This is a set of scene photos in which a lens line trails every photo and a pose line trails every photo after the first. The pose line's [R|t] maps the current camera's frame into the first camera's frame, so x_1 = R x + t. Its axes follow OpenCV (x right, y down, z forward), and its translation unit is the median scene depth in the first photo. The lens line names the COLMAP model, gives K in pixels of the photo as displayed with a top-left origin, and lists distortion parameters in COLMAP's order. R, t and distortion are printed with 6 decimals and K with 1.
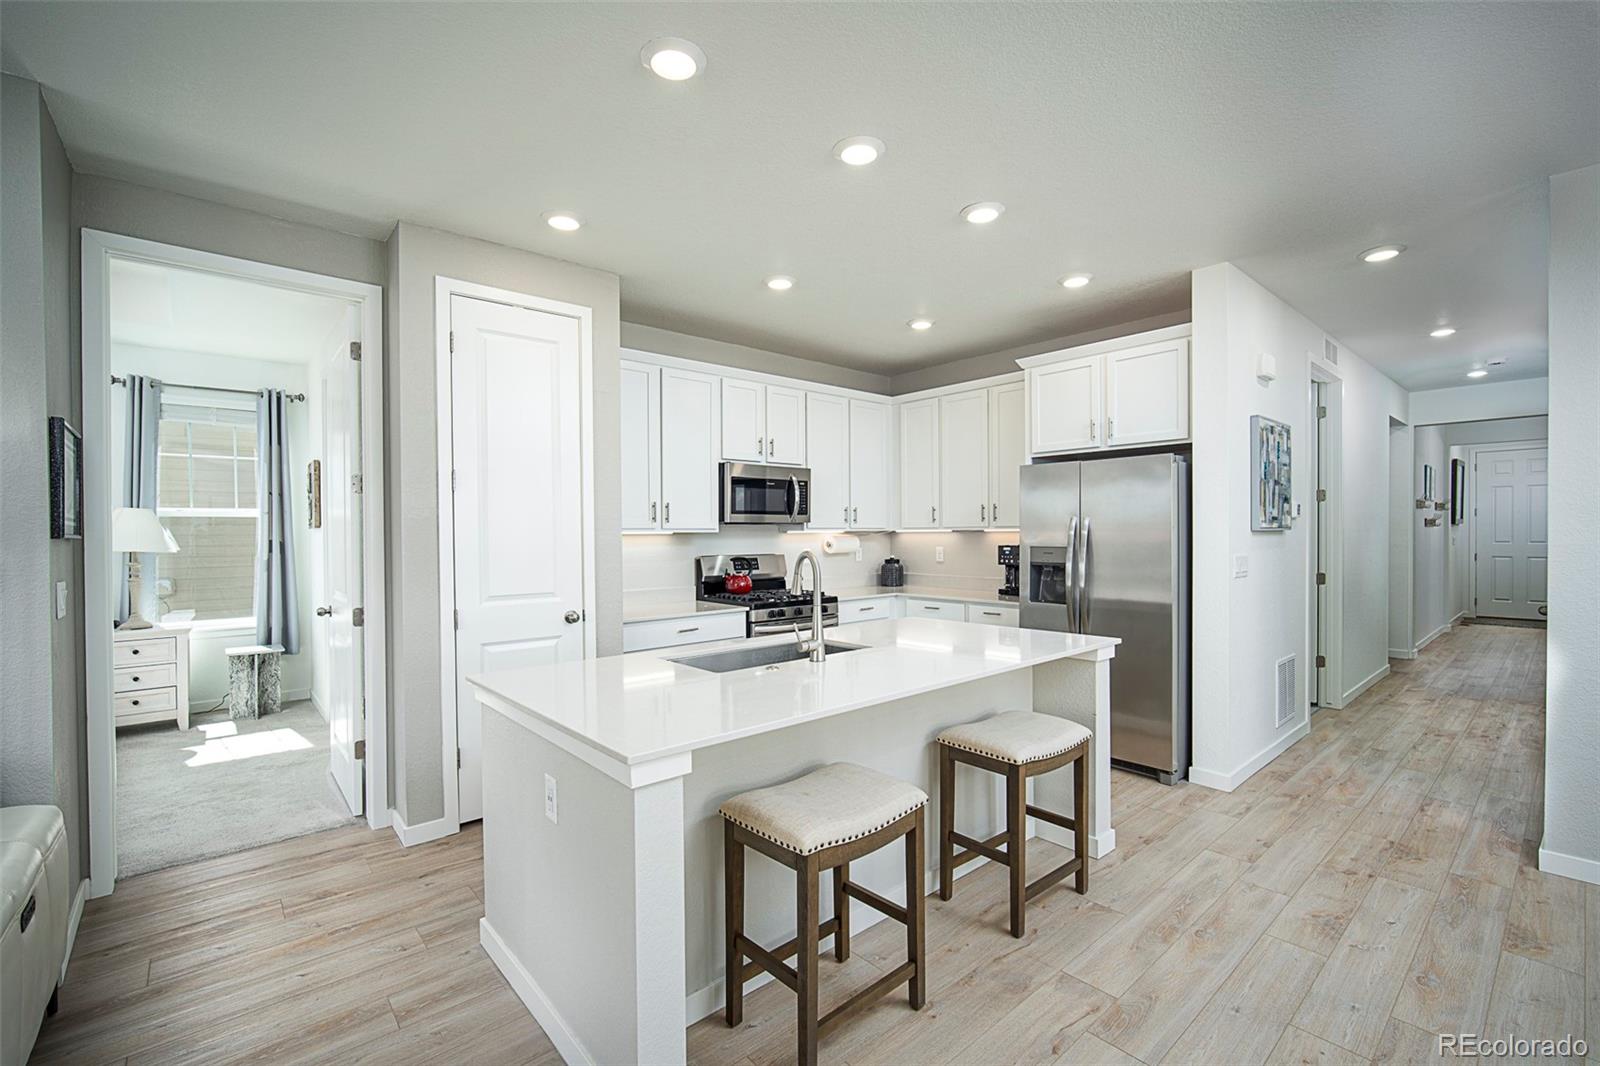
lens RADIAL K [[693.2, 0, 798.5], [0, 693.2, 537.4], [0, 0, 1]] dist [-0.002622, 0.000258]
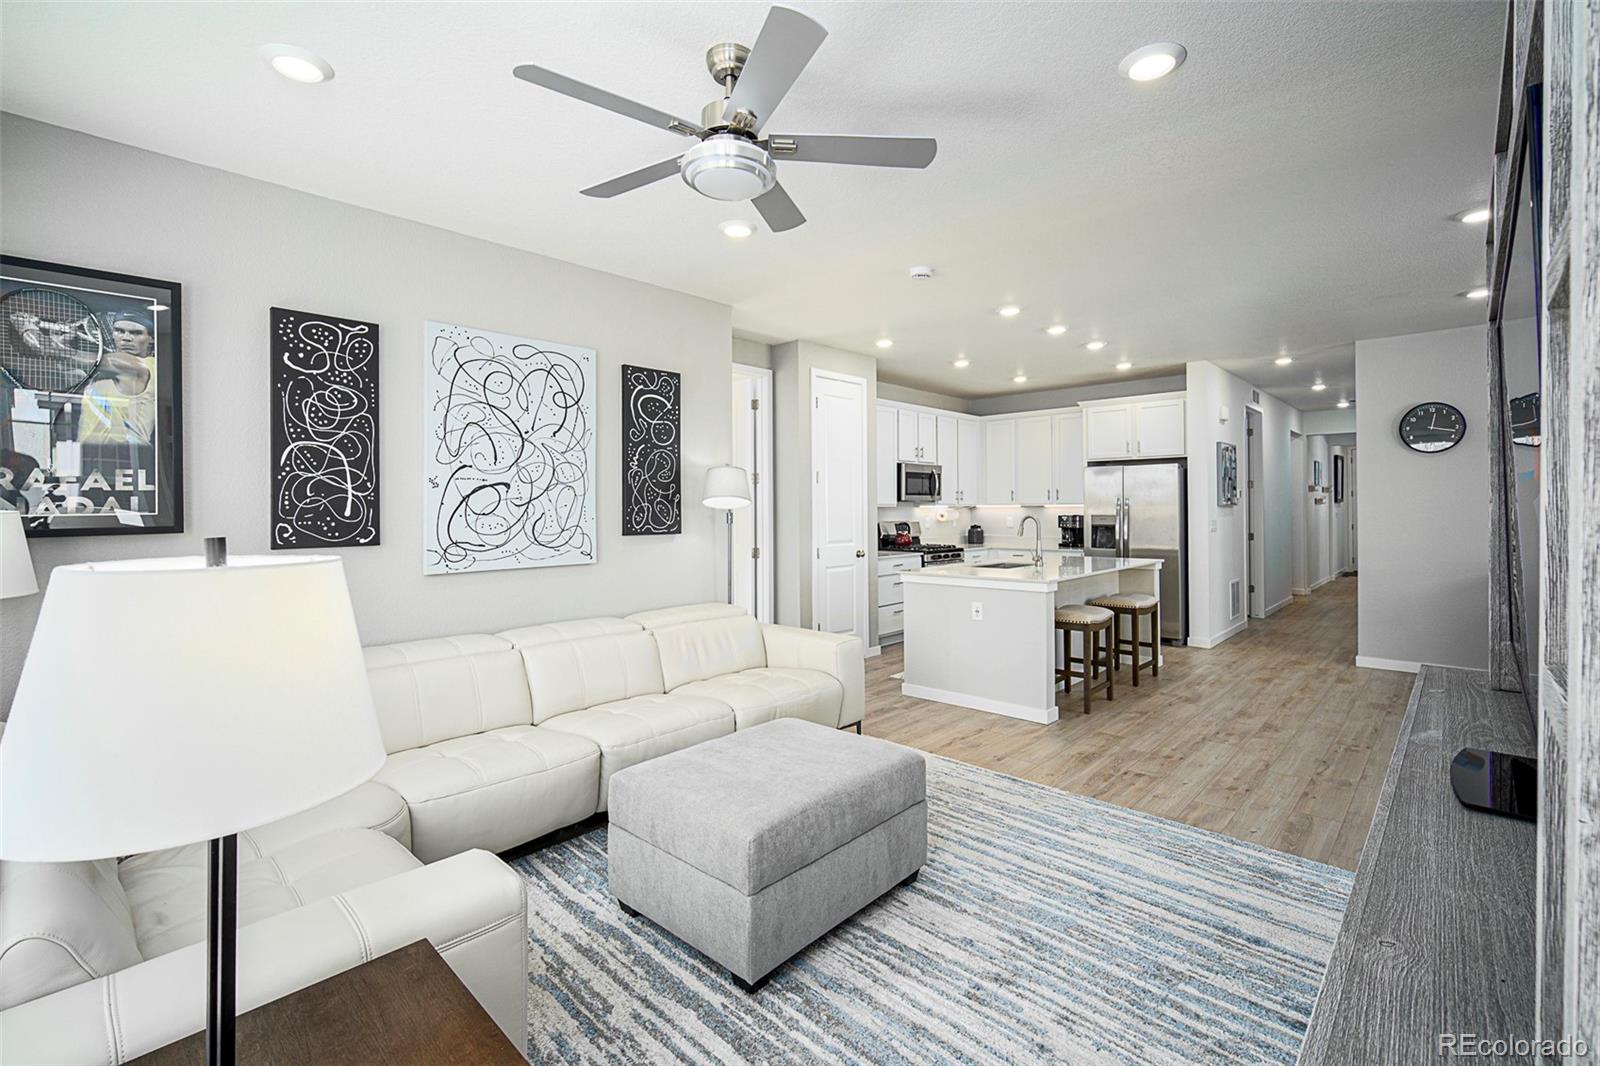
lens RADIAL K [[710.7, 0, 799.0], [0, 710.7, 503.6], [0, 0, 1]] dist [0.000173, 0.000124]
pose [[0.995201, 0.002183, 0.097824, -0.472927], [-0.000625, 0.999873, -0.015954, 0.011087], [-0.097846, 0.015816, 0.995076, -0.566039]]
